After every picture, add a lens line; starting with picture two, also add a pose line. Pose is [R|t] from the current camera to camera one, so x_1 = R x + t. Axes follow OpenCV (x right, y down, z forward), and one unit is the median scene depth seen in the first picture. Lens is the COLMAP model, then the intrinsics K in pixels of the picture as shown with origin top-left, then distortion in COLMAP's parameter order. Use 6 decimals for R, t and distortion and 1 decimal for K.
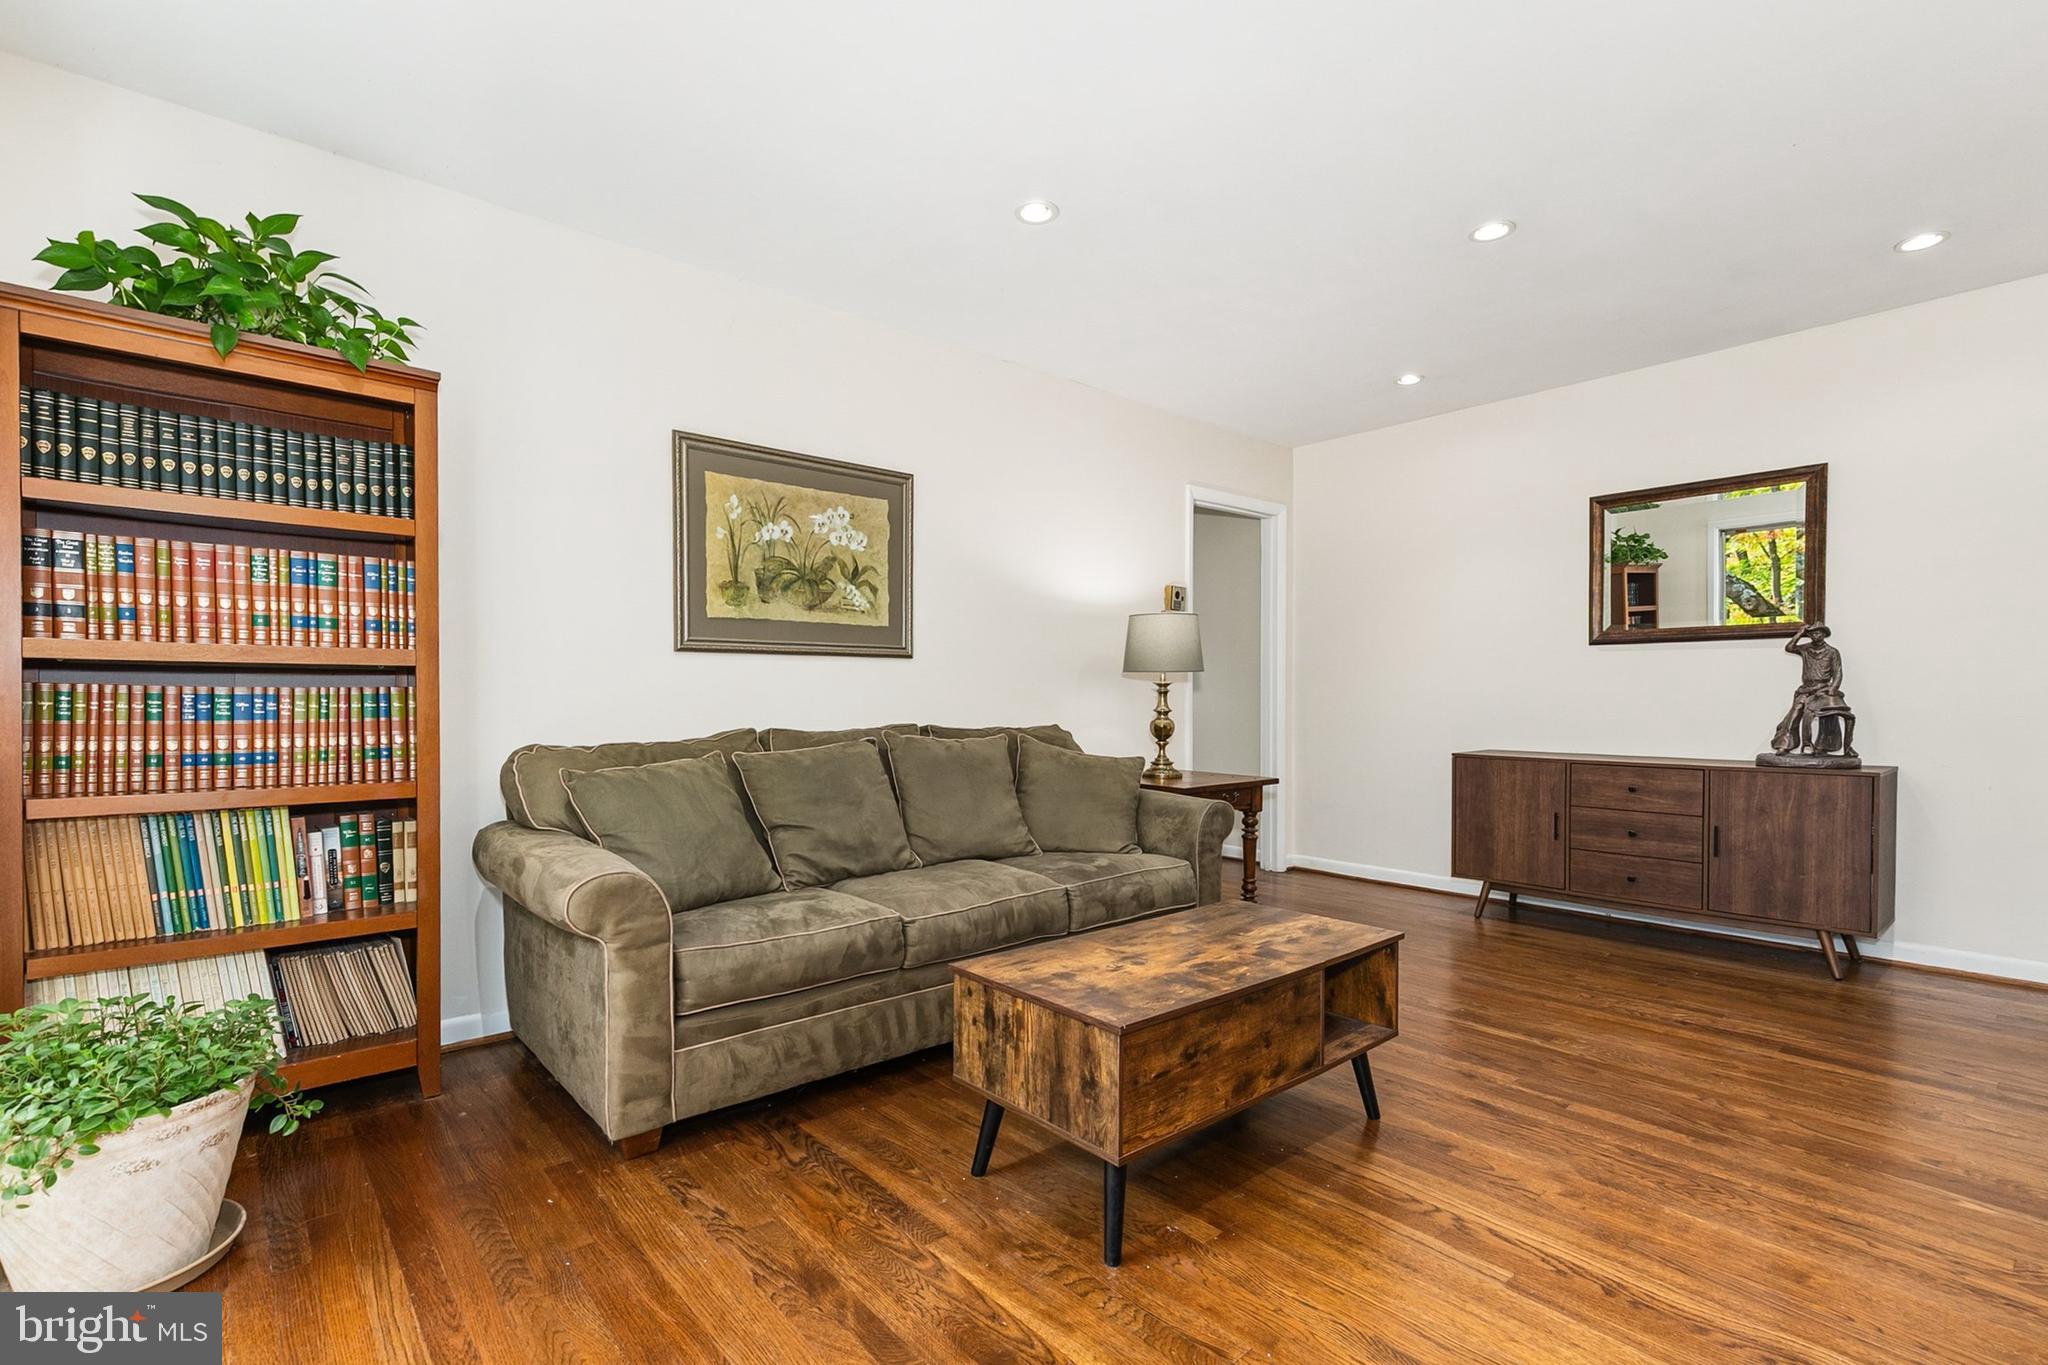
lens RADIAL K [[928.8, 0, 991.9], [0, 928.8, 734.5], [0, 0, 1]] dist [0.008179, -0.001898]
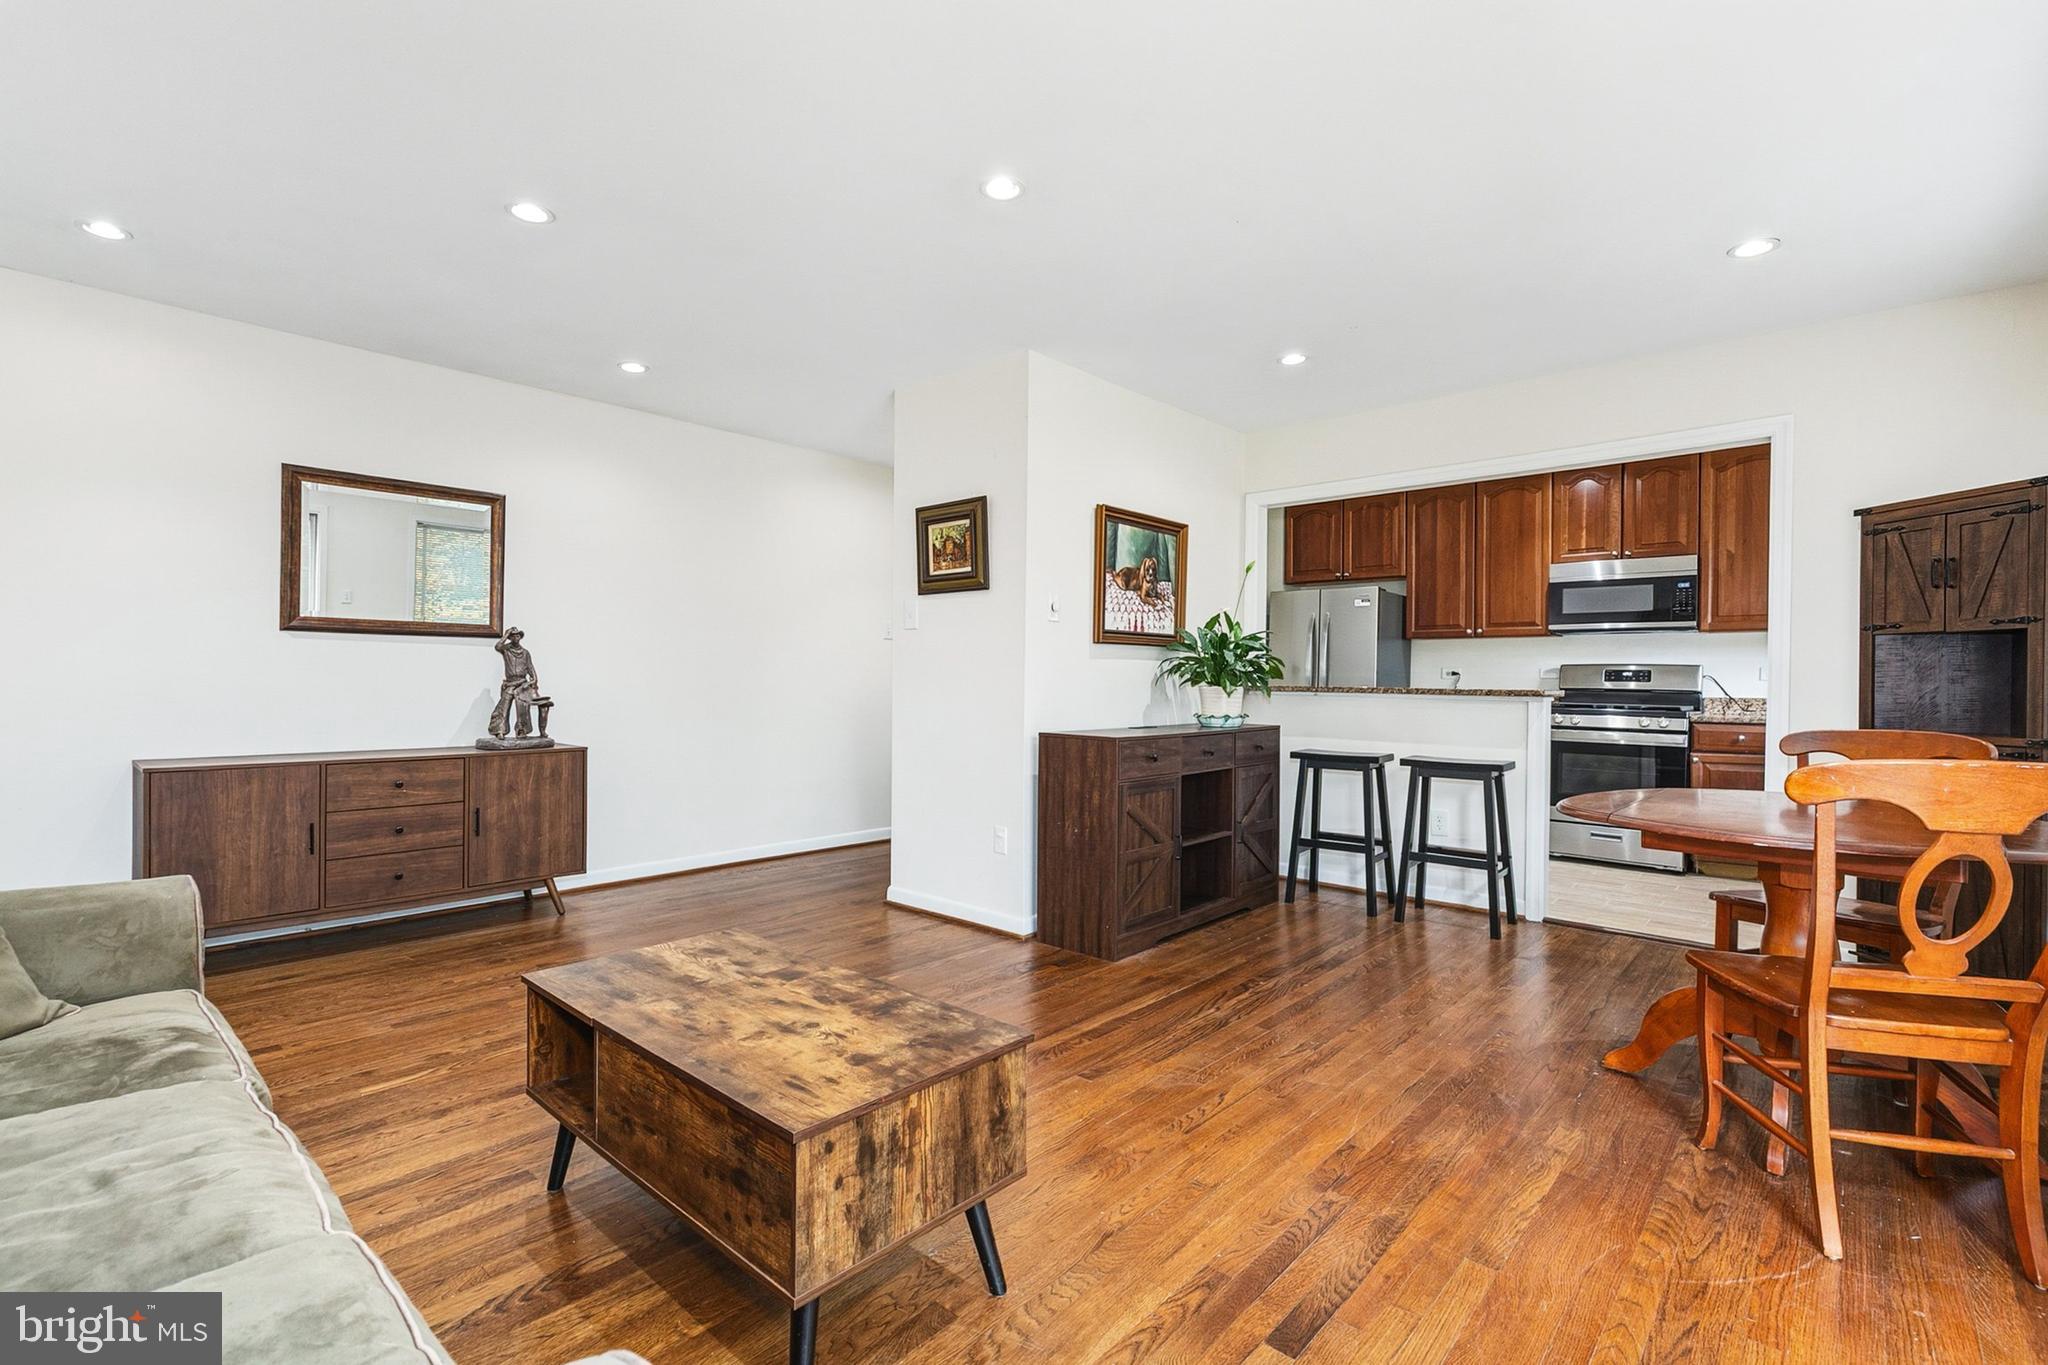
lens RADIAL K [[928.8, 0, 1028.1], [0, 928.8, 689.9], [0, 0, 1]] dist [0.008179, -0.001898]
pose [[-0.145950, -0.010460, 0.989237, -0.437340], [0.031063, 0.999403, 0.015150, -0.040614], [-0.988804, 0.032940, -0.145538, 0.570707]]
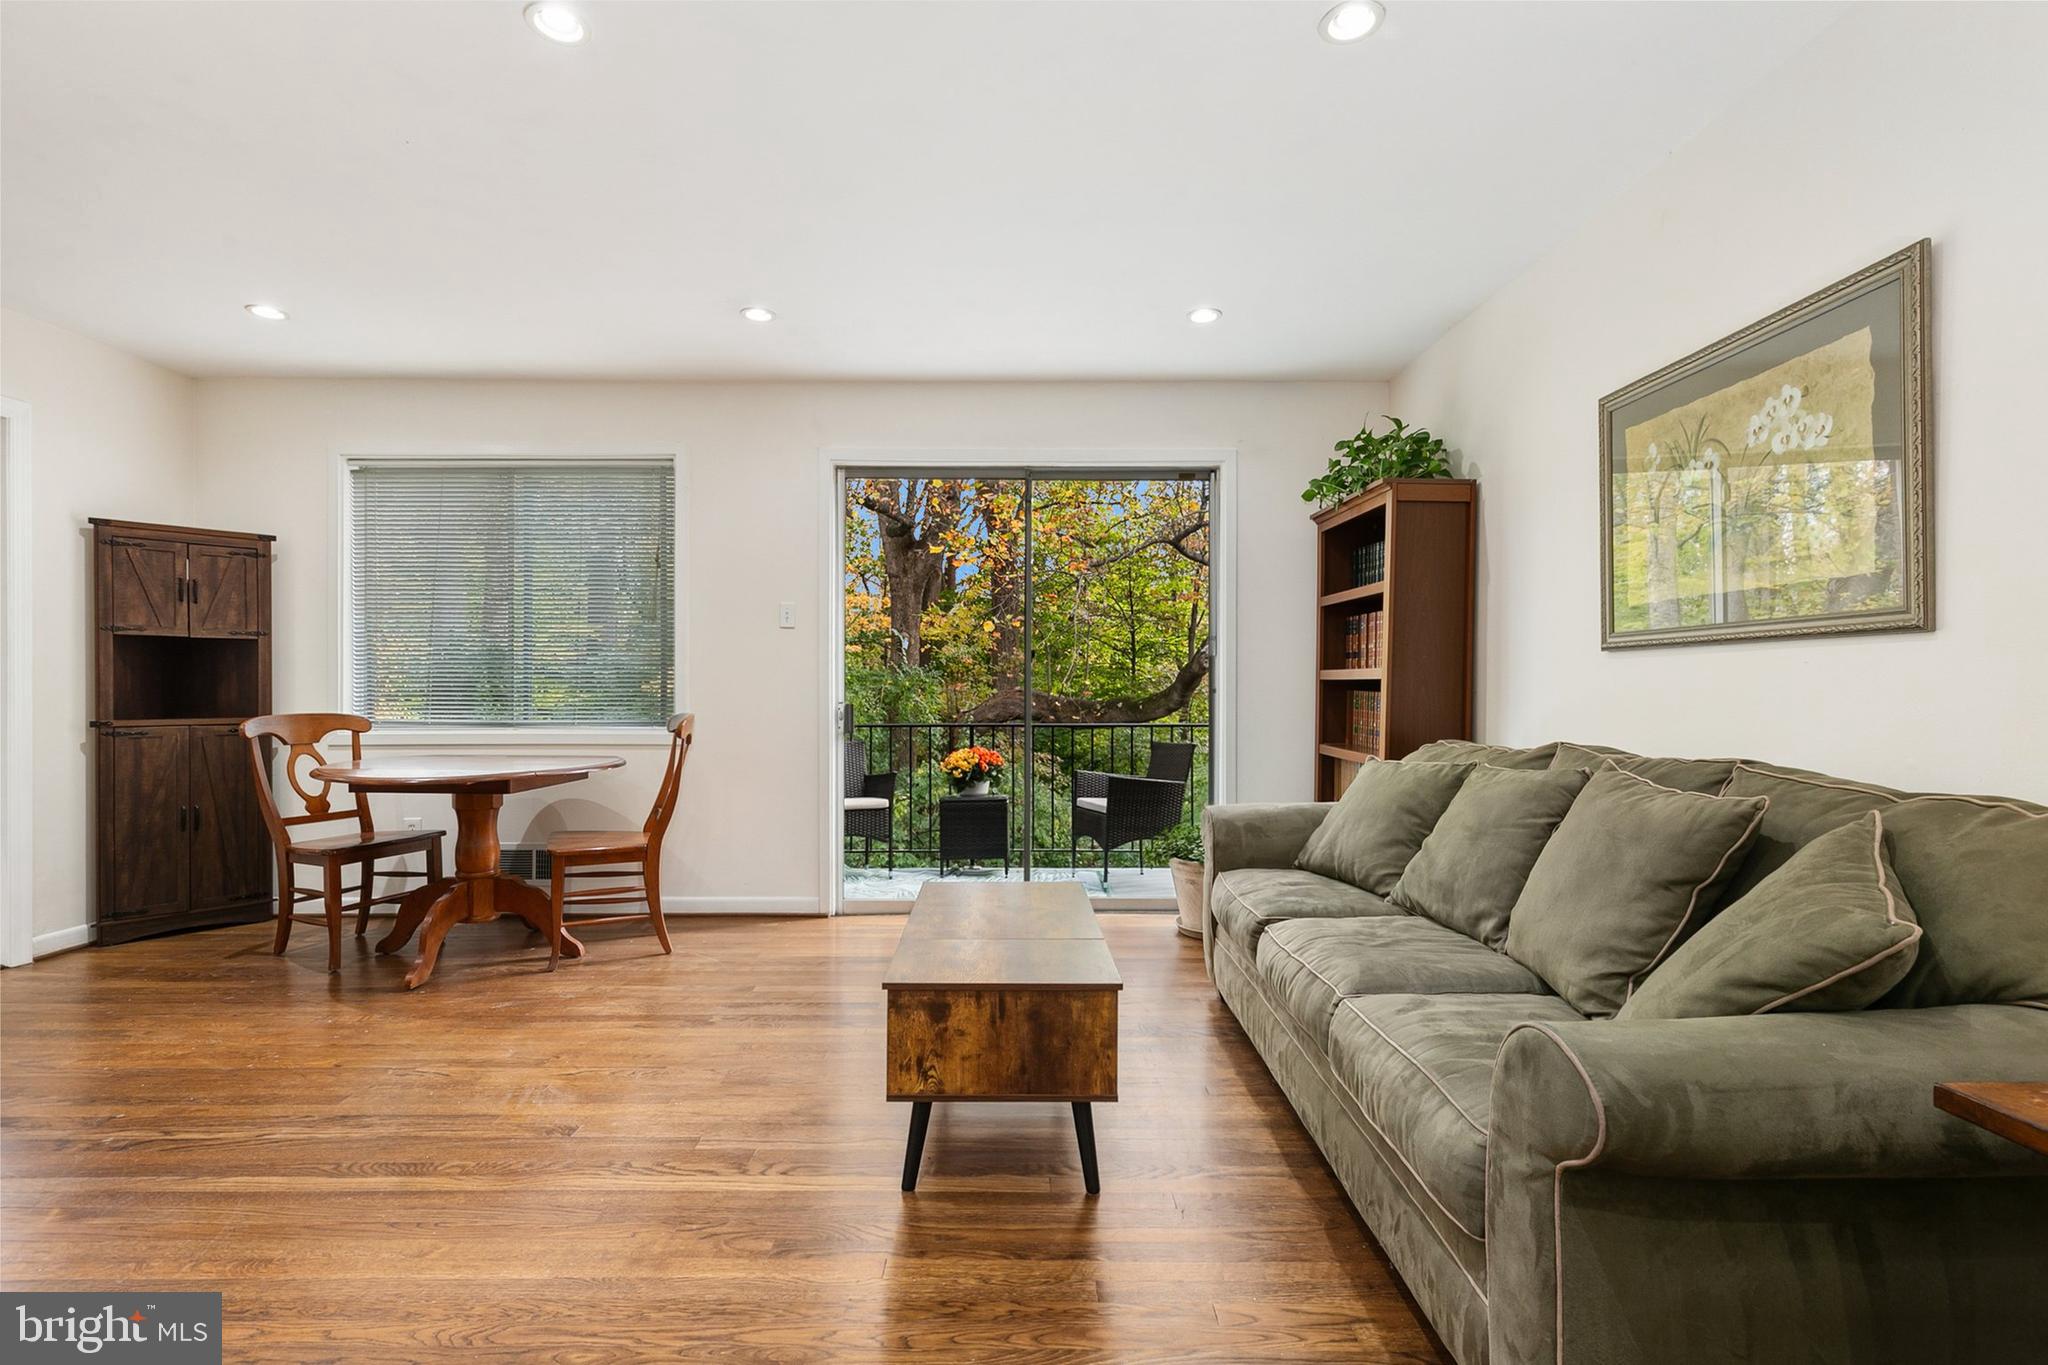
lens RADIAL K [[928.8, 0, 1027.7], [0, 928.8, 690.0], [0, 0, 1]] dist [0.008179, -0.001898]
pose [[-0.630869, 0.003977, -0.775879, 0.657229], [-0.031757, 0.999017, 0.030943, -0.061743], [0.775239, 0.044161, -0.630122, 1.109751]]
